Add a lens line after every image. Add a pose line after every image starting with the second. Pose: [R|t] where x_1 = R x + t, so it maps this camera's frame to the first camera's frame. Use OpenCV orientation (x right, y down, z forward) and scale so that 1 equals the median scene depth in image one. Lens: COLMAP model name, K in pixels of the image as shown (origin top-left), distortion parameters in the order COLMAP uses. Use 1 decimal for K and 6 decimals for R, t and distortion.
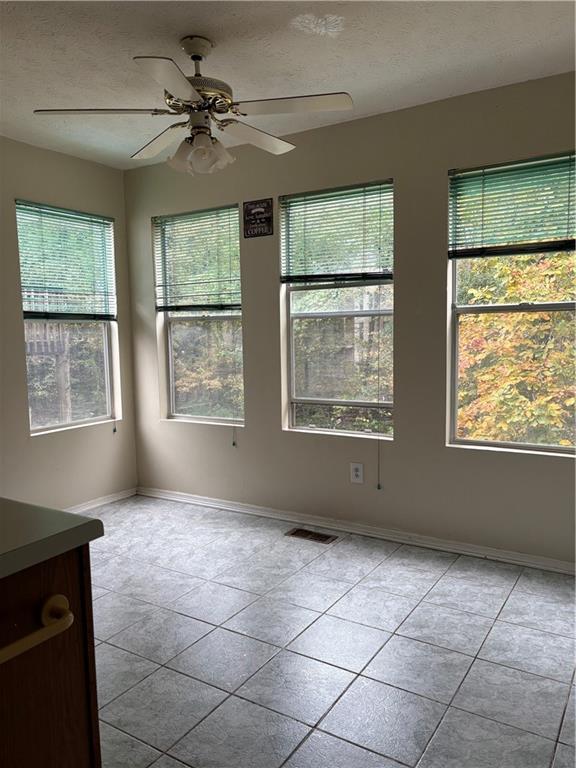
lens RADIAL K [[579.5, 0, 282.4], [0, 579.5, 383.2], [0, 0, 1]] dist [-0.001445, -0.004837]
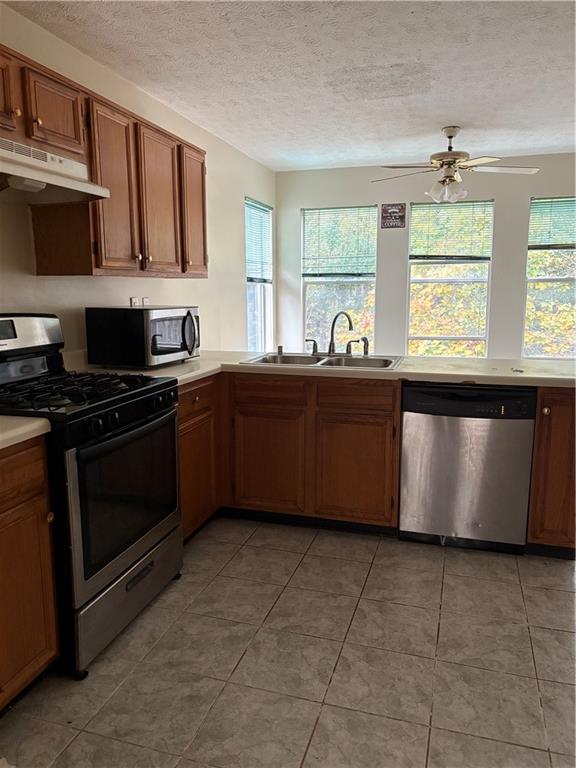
lens RADIAL K [[579.5, 0, 291.7], [0, 579.5, 382.8], [0, 0, 1]] dist [-0.001445, -0.004837]
pose [[0.962816, -0.035029, 0.267877, -0.701748], [0.018091, 0.997693, 0.065439, 0.044103], [-0.269551, -0.058159, 0.961228, -0.393693]]
